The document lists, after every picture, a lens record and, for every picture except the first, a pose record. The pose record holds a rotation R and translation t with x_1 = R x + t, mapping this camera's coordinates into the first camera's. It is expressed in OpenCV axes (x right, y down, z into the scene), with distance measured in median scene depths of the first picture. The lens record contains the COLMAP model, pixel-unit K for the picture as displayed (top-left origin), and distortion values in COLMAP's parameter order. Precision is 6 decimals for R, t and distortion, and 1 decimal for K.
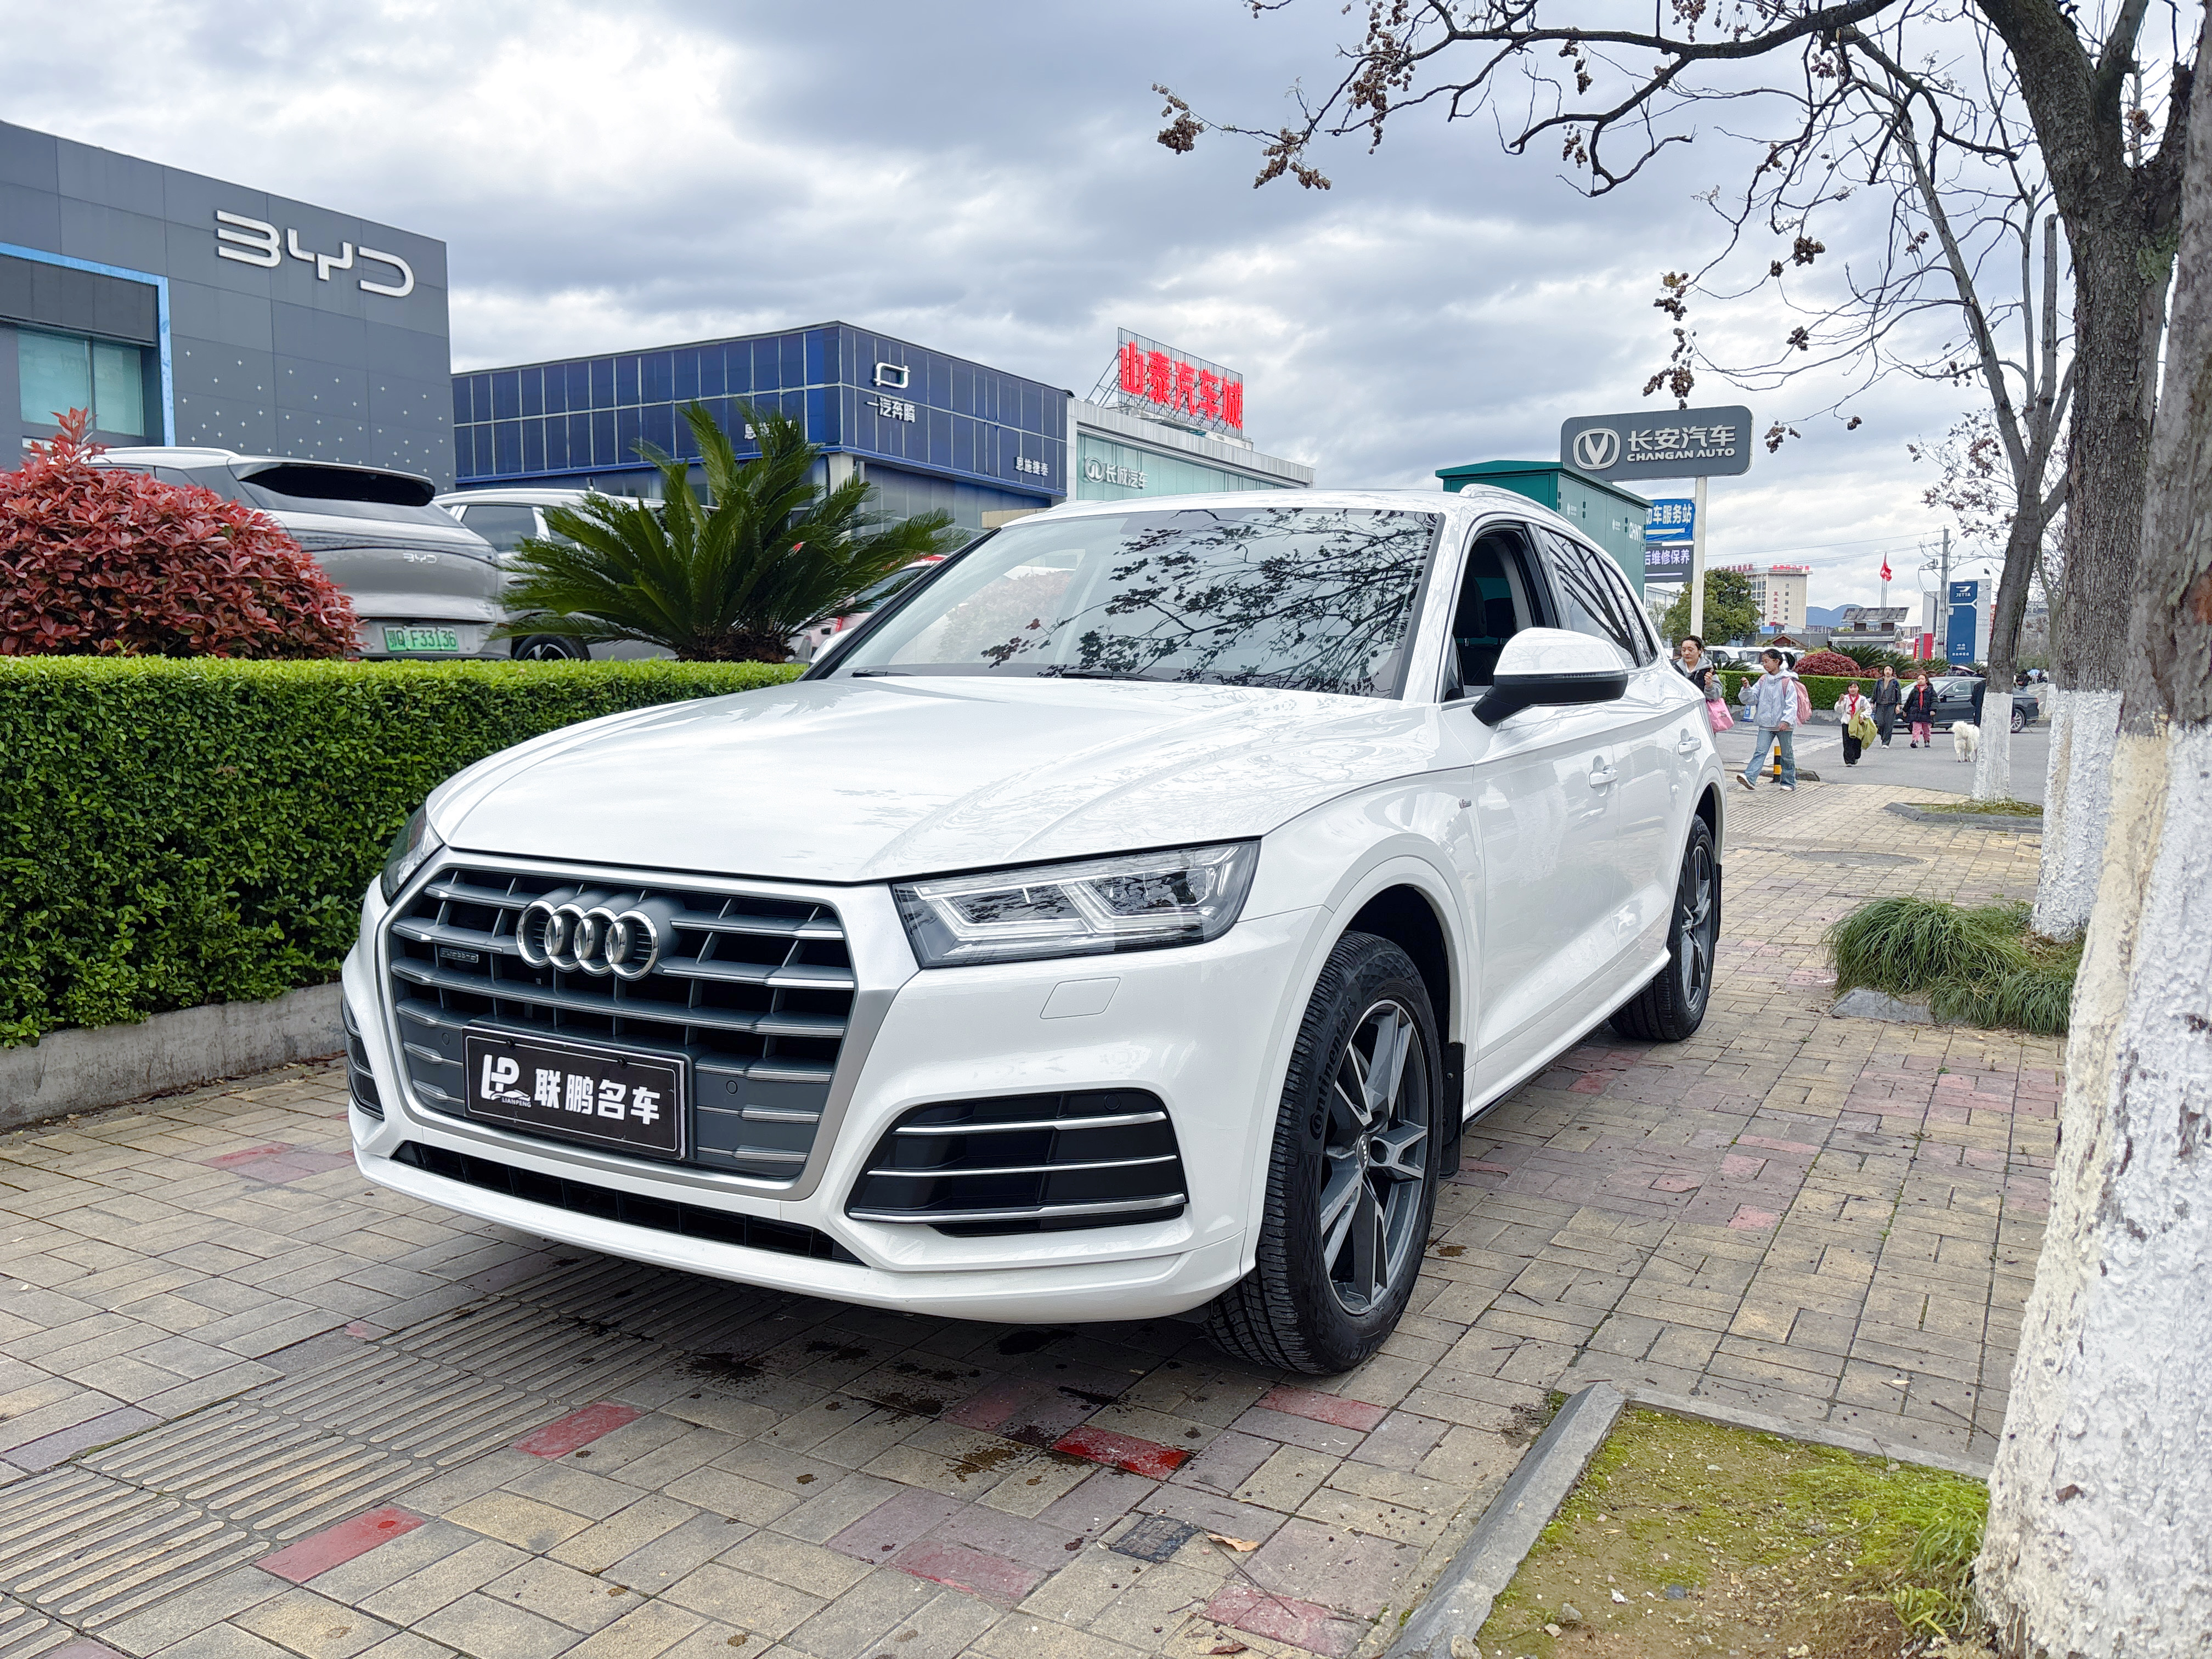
lens RADIAL K [[1640.3, 0, 1107.2], [0, 1640.3, 853.5], [0, 0, 1]] dist [0.048089, -0.052371]
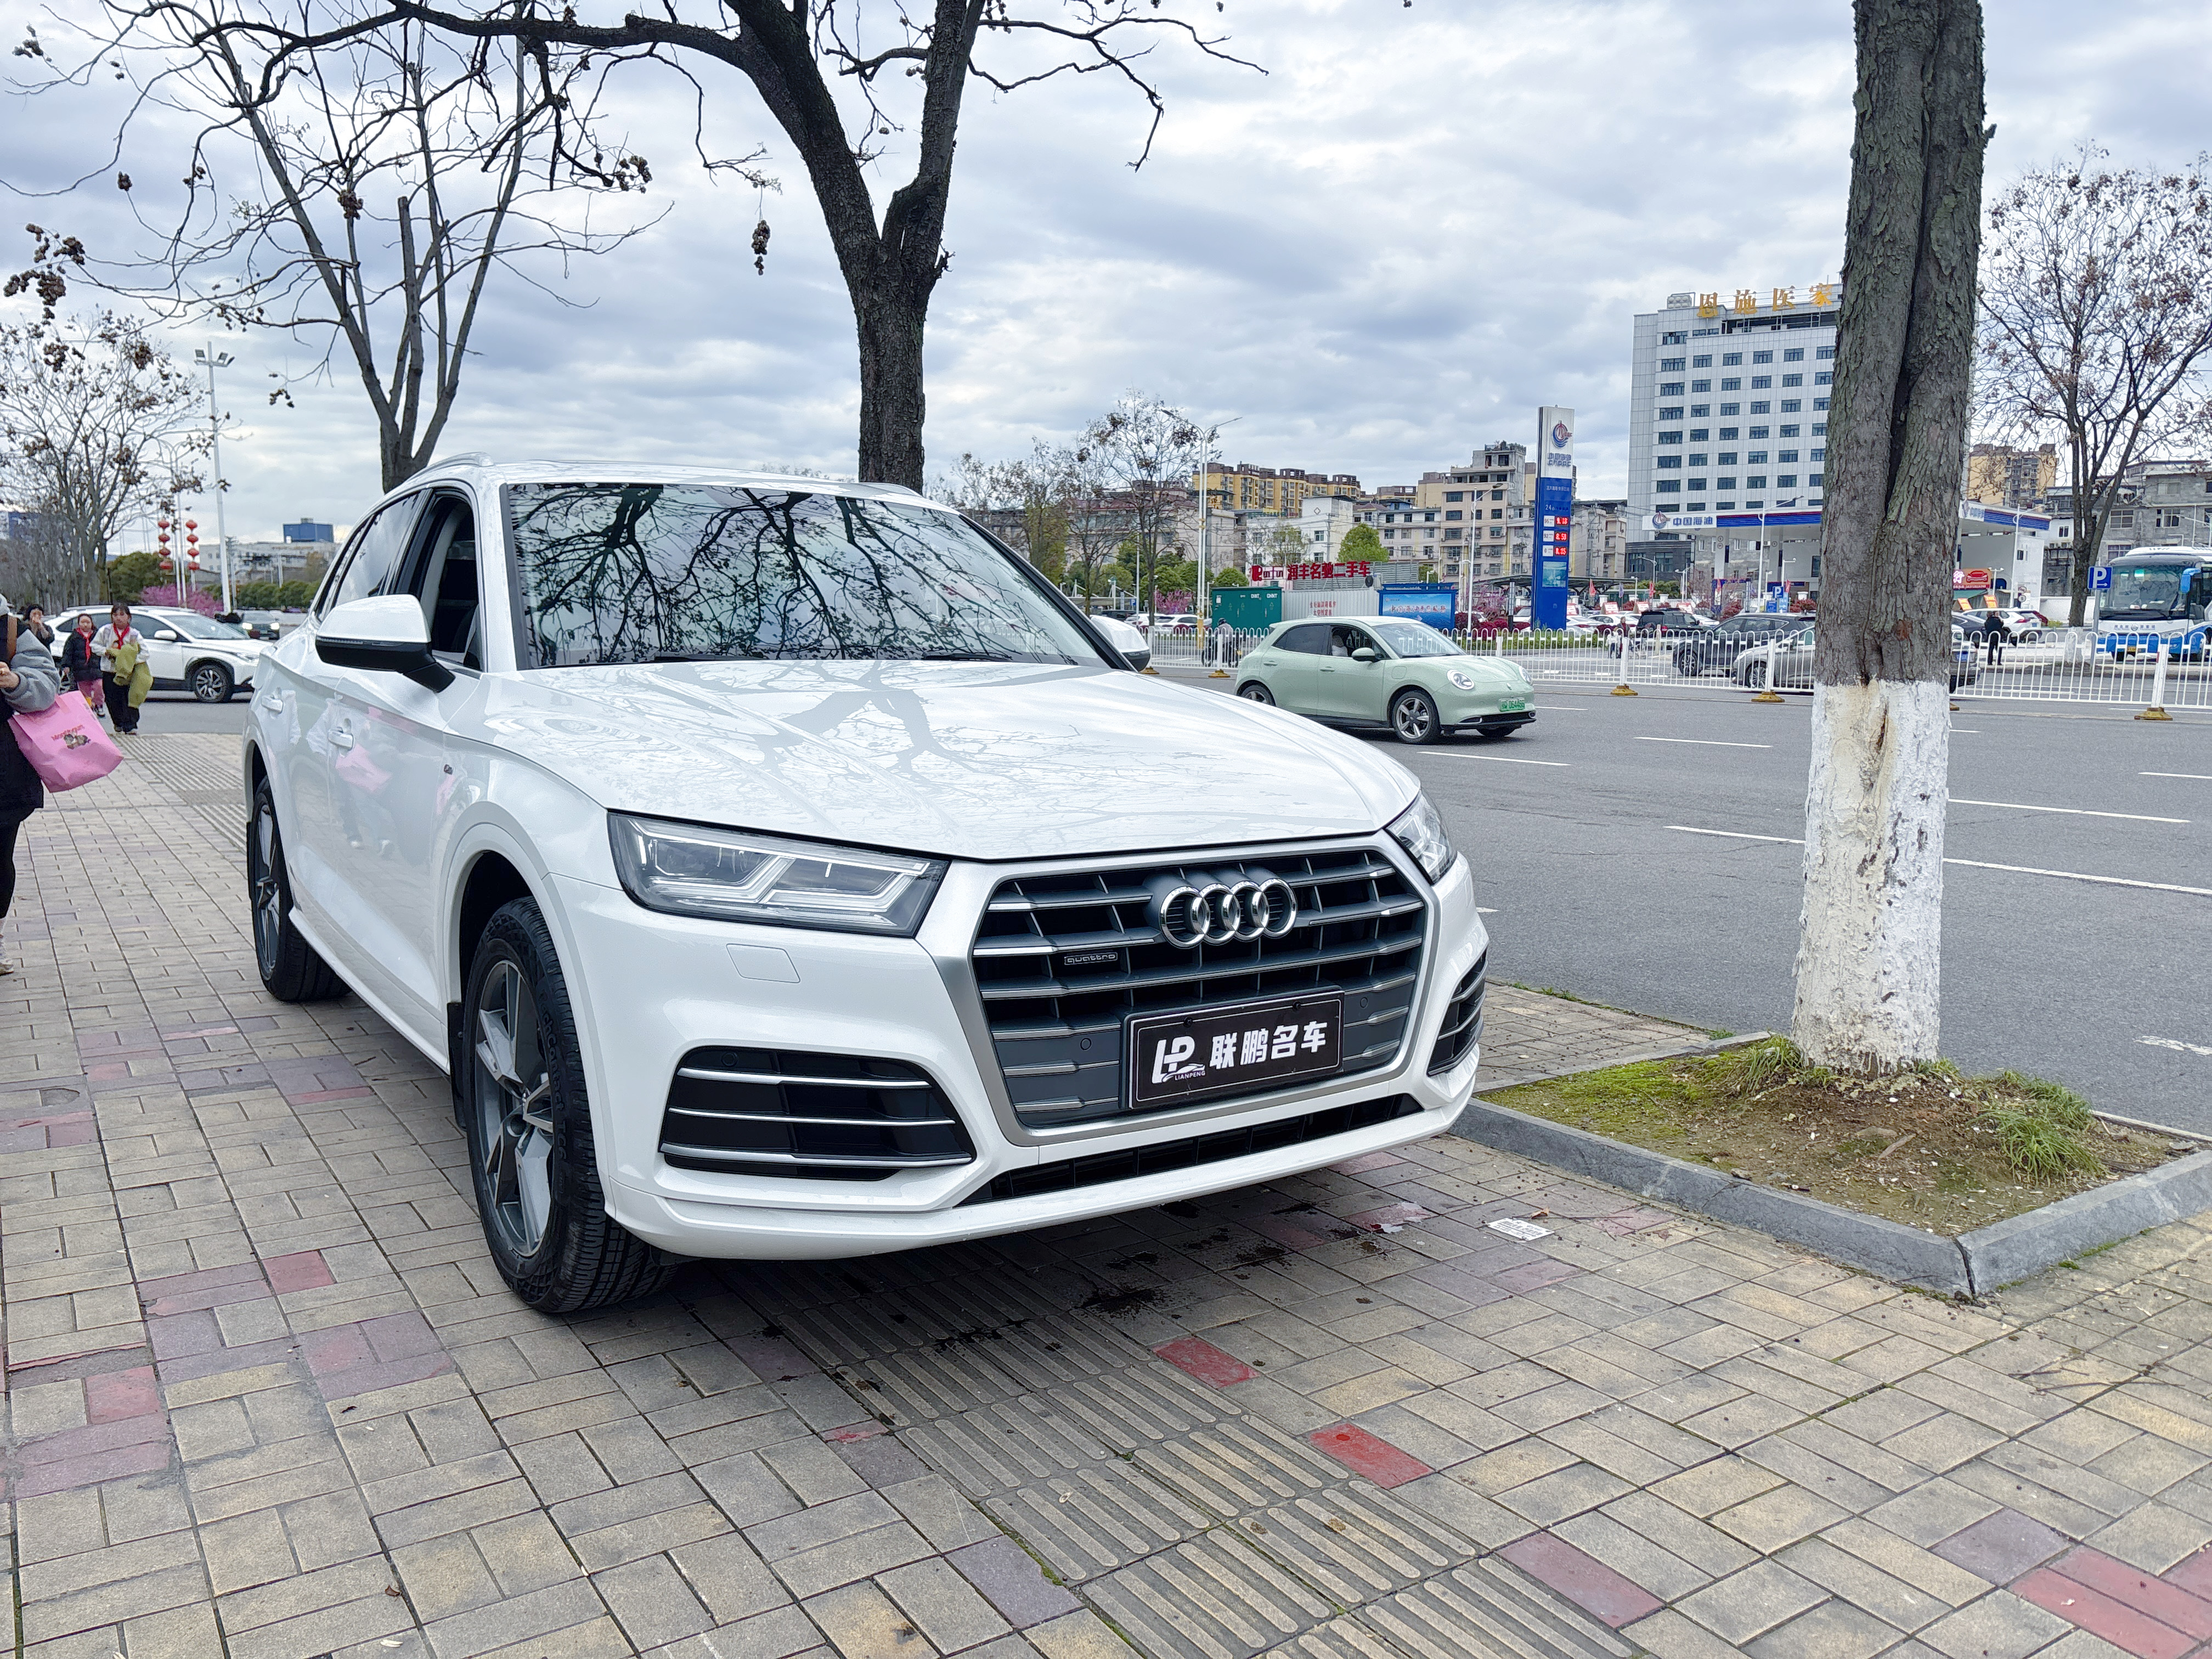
lens RADIAL K [[1670.8, 0, 1106.0], [0, 1670.8, 829.5], [0, 0, 1]] dist [0.073805, -0.084748]
pose [[0.459209, -0.110958, 0.881371, -1.348272], [0.091018, 0.992824, 0.077568, -0.099768], [-0.883653, 0.044600, 0.466013, 0.539948]]
